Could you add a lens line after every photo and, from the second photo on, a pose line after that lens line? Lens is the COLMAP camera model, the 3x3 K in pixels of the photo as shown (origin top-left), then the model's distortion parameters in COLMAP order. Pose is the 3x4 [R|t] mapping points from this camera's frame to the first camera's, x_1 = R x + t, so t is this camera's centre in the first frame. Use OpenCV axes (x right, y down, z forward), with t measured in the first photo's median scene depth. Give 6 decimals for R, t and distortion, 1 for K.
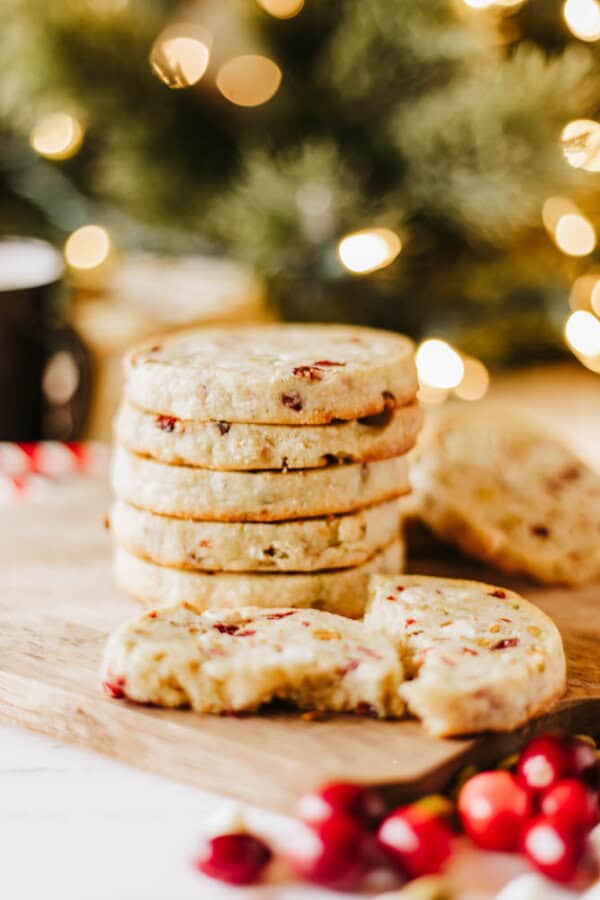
lens RADIAL K [[1613.2, 0, 300.0], [0, 1613.2, 450.0], [0, 0, 1]] dist [0.234072, 0.136689]
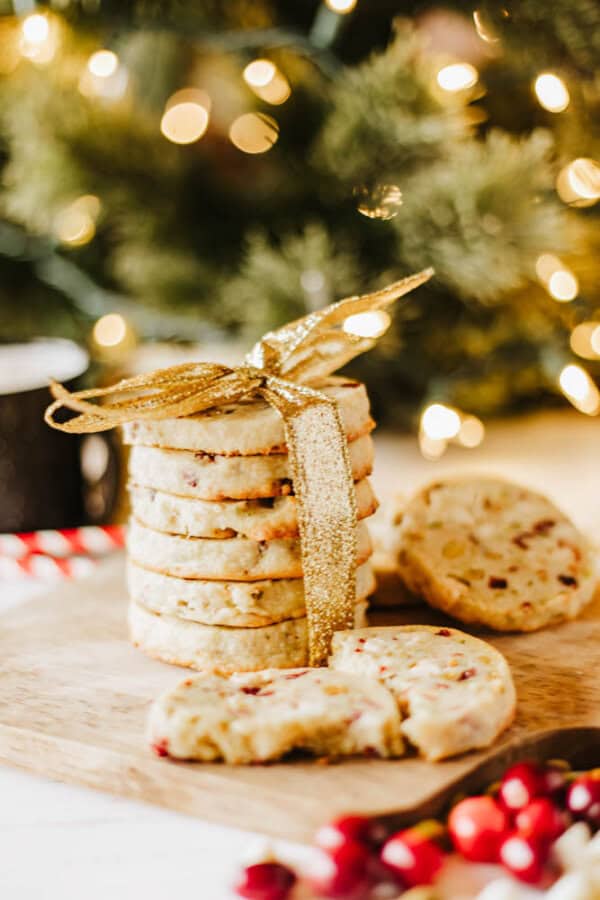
lens RADIAL K [[1764.8, 0, 300.0], [0, 1764.8, 450.0], [0, 0, 1]] dist [0.257878, 0.133125]
pose [[0.996772, -0.074311, -0.030402, 0.039900], [0.074268, 0.997235, -0.002554, -0.054496], [0.030507, 0.000288, 0.999534, -0.270346]]
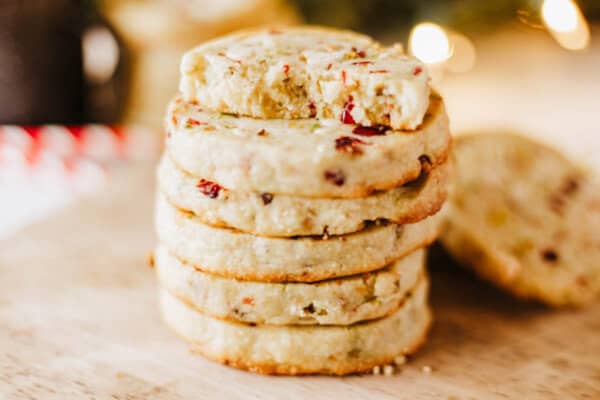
lens RADIAL K [[1075.5, 0, 300.0], [0, 1075.5, 200.0], [0, 0, 1]] dist [0.234072, 0.136689]
pose [[0.999497, -0.001742, 0.031680, -0.047424], [-0.005073, 0.976873, 0.213759, -0.157606], [-0.031319, -0.213812, 0.976373, 0.330943]]
